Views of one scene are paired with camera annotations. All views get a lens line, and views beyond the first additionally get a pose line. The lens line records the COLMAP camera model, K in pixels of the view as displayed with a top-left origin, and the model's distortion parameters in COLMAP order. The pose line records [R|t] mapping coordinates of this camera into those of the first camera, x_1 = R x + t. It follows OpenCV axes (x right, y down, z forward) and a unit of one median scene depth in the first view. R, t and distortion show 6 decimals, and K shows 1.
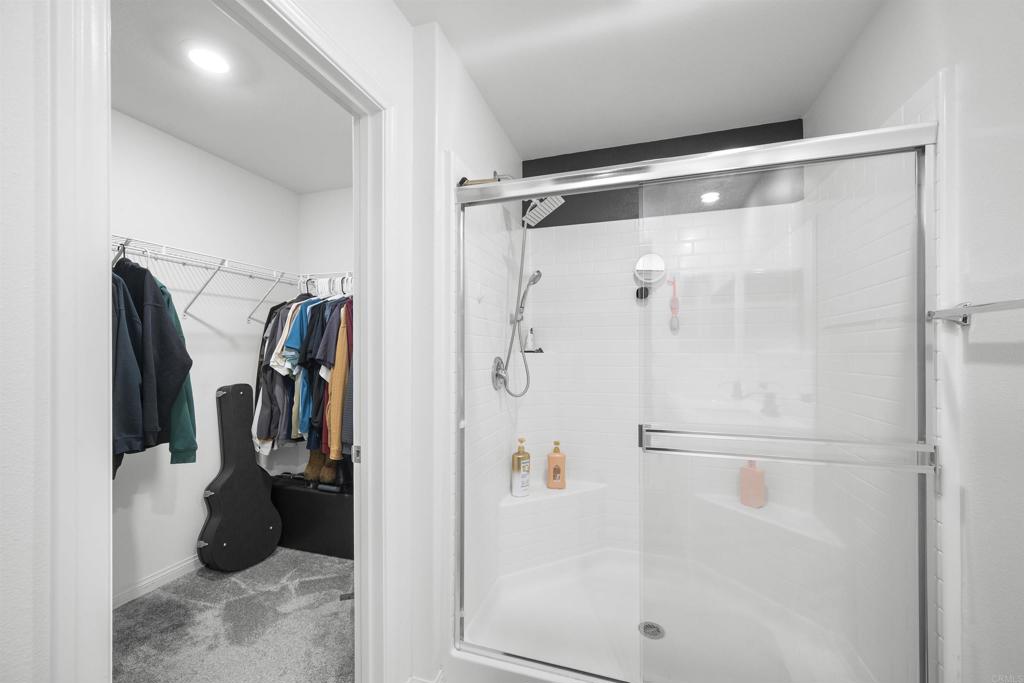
lens RADIAL K [[410.1, 0, 507.3], [0, 410.1, 351.3], [0, 0, 1]] dist [0.001216, 0.000315]
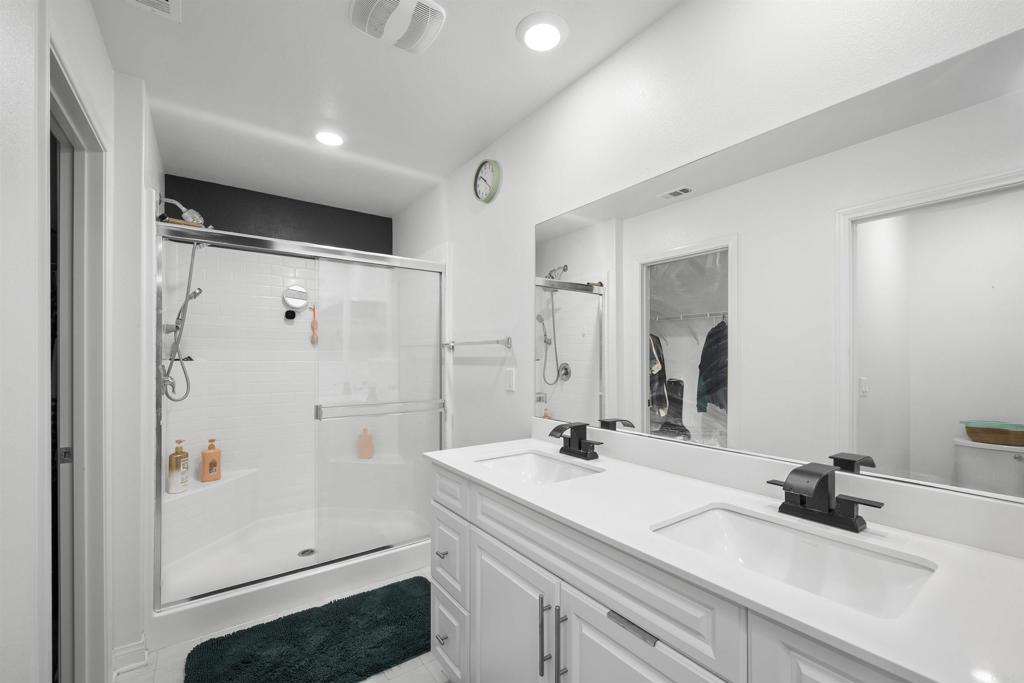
lens RADIAL K [[438.9, 0, 511.2], [0, 438.9, 352.6], [0, 0, 1]] dist [0.000315, 0.000073]
pose [[0.596827, 0.010452, 0.802302, -0.381009], [-0.002050, 0.999932, -0.011502, -0.007327], [-0.802367, 0.005220, 0.596807, -0.409228]]
